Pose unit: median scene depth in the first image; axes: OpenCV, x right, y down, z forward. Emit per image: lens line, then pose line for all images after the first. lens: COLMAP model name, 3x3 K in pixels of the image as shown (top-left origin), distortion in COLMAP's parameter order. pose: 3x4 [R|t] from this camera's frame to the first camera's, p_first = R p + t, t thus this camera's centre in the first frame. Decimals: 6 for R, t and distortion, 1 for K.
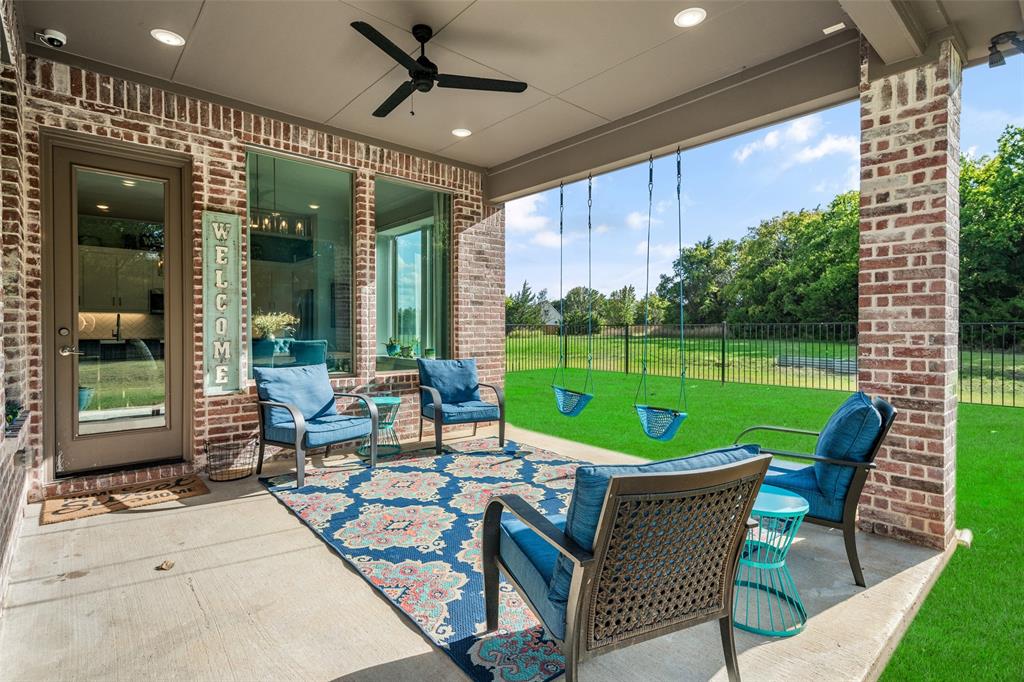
lens RADIAL K [[500.1, 0, 515.9], [0, 500.1, 335.7], [0, 0, 1]] dist [0.017474, -0.002472]
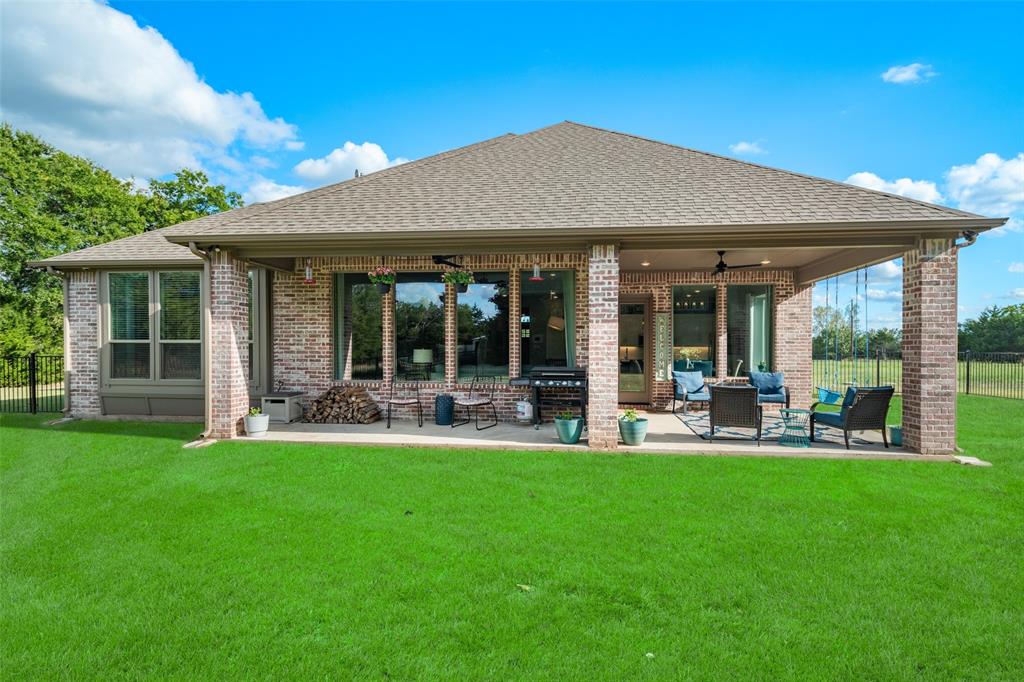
lens RADIAL K [[500.1, 0, 516.3], [0, 500.1, 344.8], [0, 0, 1]] dist [0.017474, -0.002472]
pose [[0.650415, -0.007670, -0.759540, 0.942466], [-0.013768, 0.999666, -0.021885, -0.004909], [0.759454, 0.024692, 0.650092, -1.328817]]
